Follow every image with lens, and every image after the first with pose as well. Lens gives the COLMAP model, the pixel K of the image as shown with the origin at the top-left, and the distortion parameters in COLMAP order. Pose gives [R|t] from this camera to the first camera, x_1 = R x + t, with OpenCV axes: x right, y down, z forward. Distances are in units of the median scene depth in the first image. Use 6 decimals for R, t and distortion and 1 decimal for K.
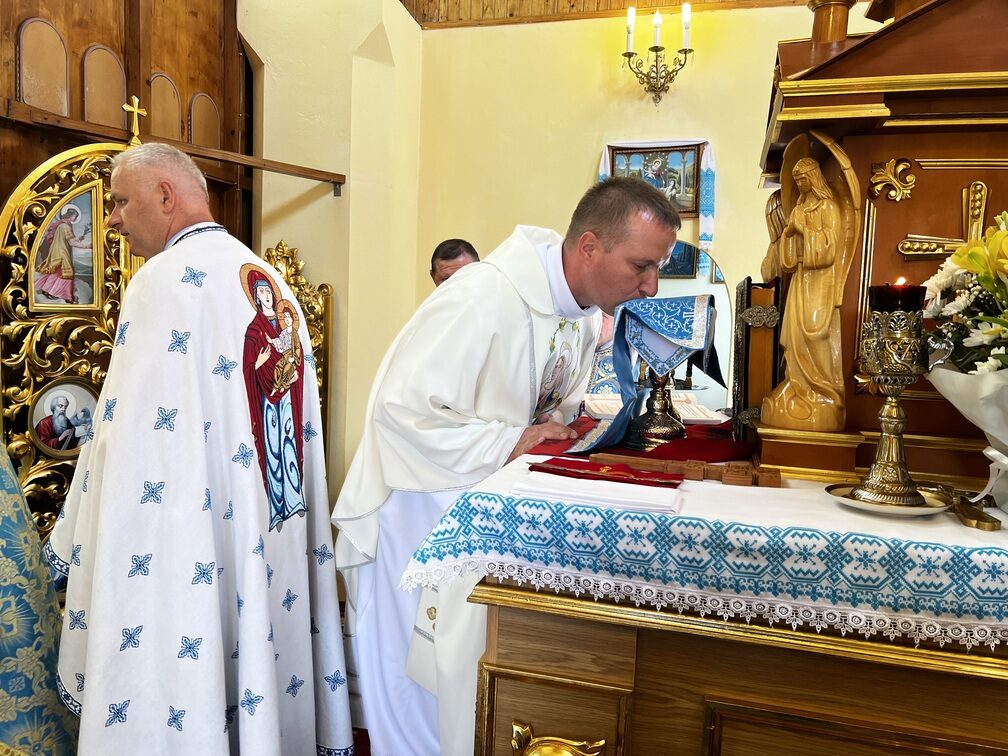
lens RADIAL K [[762.5, 0, 503.9], [0, 762.5, 376.8], [0, 0, 1]] dist [0.051435, -0.058223]
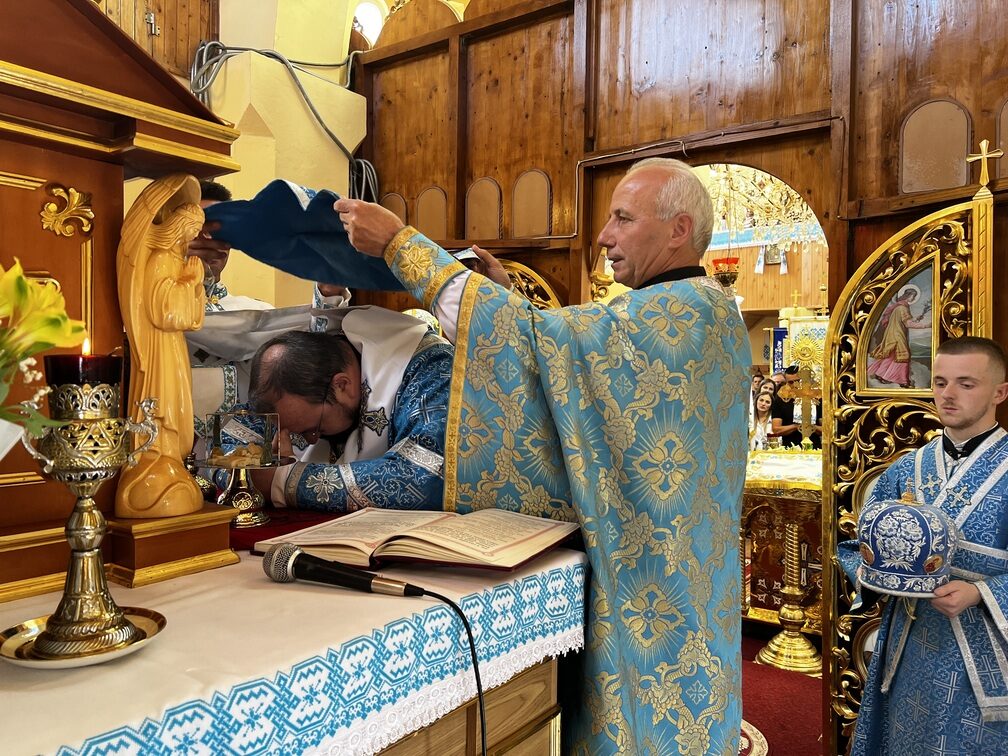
lens RADIAL K [[762.5, 0, 503.7], [0, 762.5, 373.7], [0, 0, 1]] dist [0.051435, -0.058223]
pose [[-0.356728, -0.030822, -0.933700, 0.505662], [-0.094441, 0.995525, 0.003220, -0.069574], [0.929422, 0.089328, -0.358043, 0.886430]]
